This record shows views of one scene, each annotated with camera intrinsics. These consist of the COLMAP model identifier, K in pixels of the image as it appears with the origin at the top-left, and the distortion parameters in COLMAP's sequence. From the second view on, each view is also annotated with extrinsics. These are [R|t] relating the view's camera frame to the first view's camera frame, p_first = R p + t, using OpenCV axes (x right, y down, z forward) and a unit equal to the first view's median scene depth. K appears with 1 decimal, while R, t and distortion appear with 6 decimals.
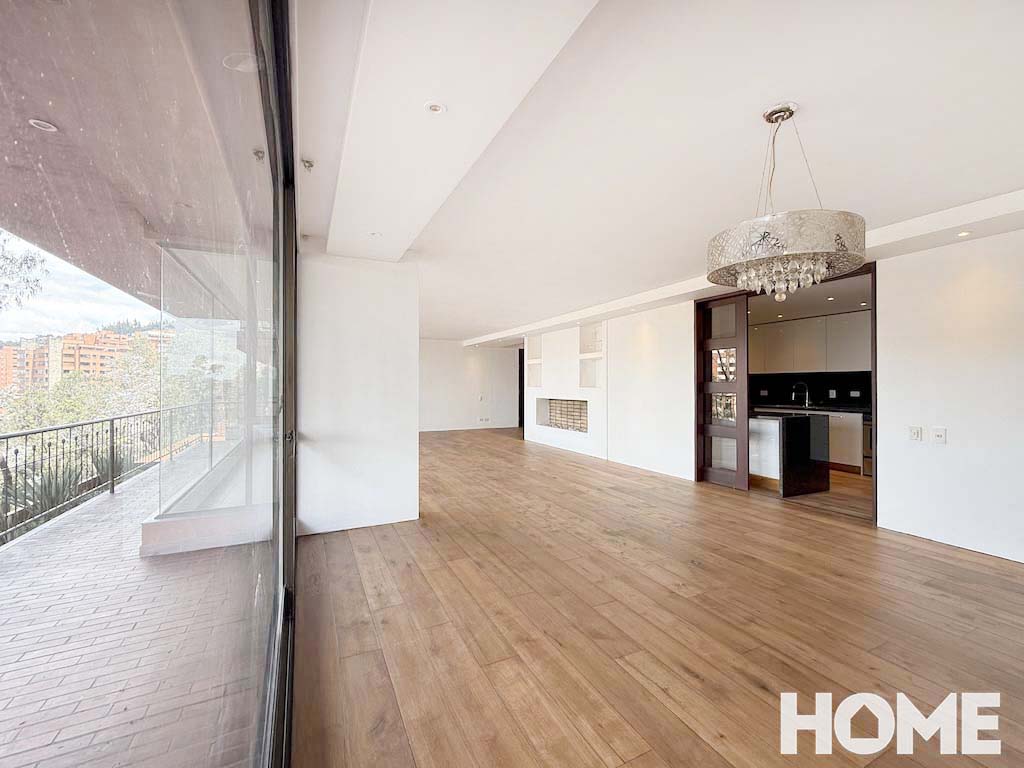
lens RADIAL K [[417.7, 0, 514.0], [0, 417.7, 387.9], [0, 0, 1]] dist [0.000337, 0.000057]
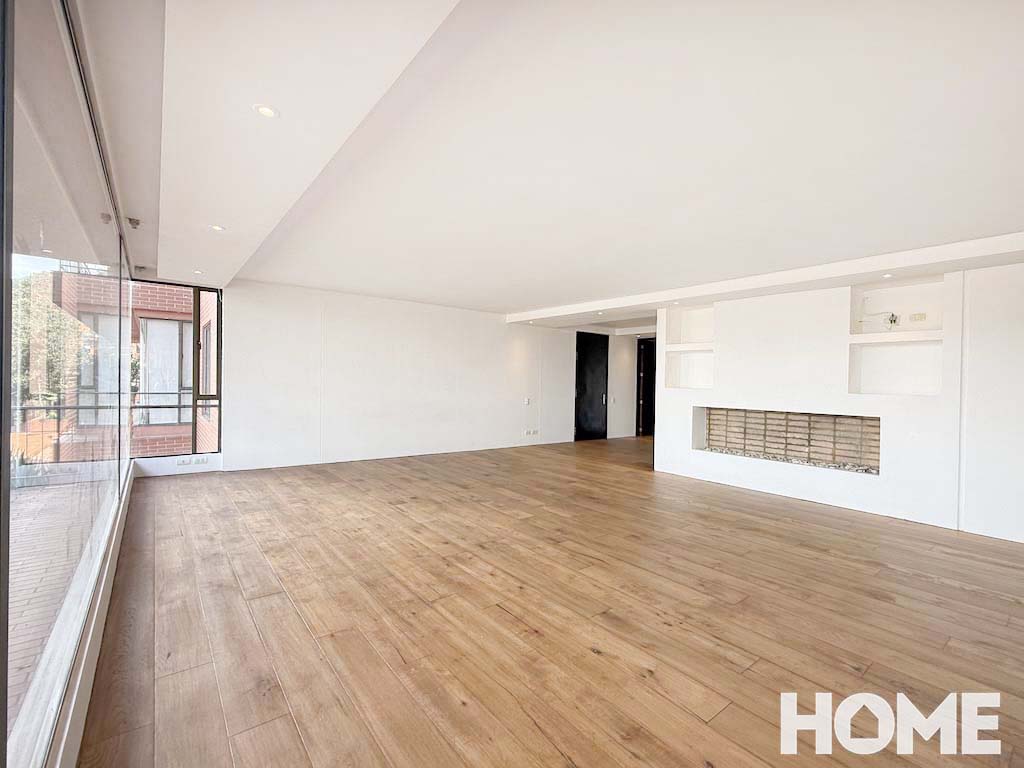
lens RADIAL K [[351.0, 0, 553.6], [0, 351.0, 391.2], [0, 0, 1]] dist [0.000579, 0.000004]
pose [[0.929724, 0.030664, 0.366978, -0.349163], [-0.034016, 0.999418, 0.002669, 0.007571], [-0.366683, -0.014965, 0.930226, 0.616974]]
